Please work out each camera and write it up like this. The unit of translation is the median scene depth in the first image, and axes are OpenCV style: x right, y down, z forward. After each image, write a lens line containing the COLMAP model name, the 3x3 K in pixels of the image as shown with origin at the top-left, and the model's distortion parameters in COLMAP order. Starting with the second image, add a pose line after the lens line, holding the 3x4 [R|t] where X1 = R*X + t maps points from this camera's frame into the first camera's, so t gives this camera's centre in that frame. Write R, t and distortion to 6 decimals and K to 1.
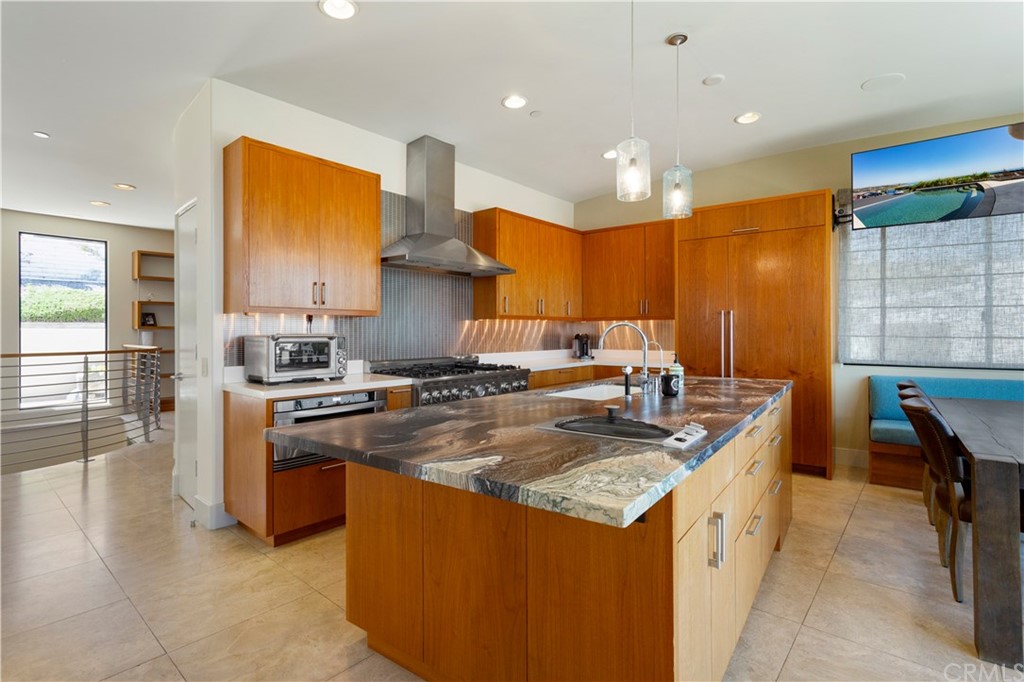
lens RADIAL K [[471.6, 0, 511.0], [0, 471.6, 325.7], [0, 0, 1]] dist [0.000047, 0.000534]
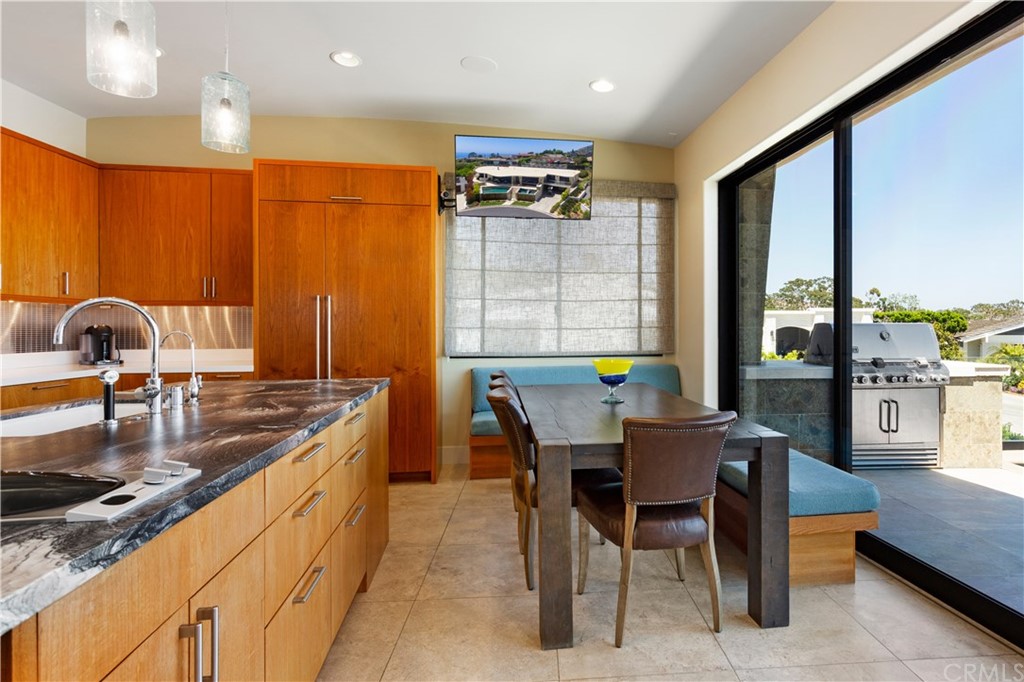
lens RADIAL K [[559.7, 0, 508.7], [0, 559.7, 324.2], [0, 0, 1]] dist [-0.002104, -0.001374]
pose [[0.768664, -0.001704, 0.639651, 0.094154], [-0.000725, 0.999993, 0.003535, 0.012719], [-0.639653, -0.003181, 0.768657, 0.073708]]
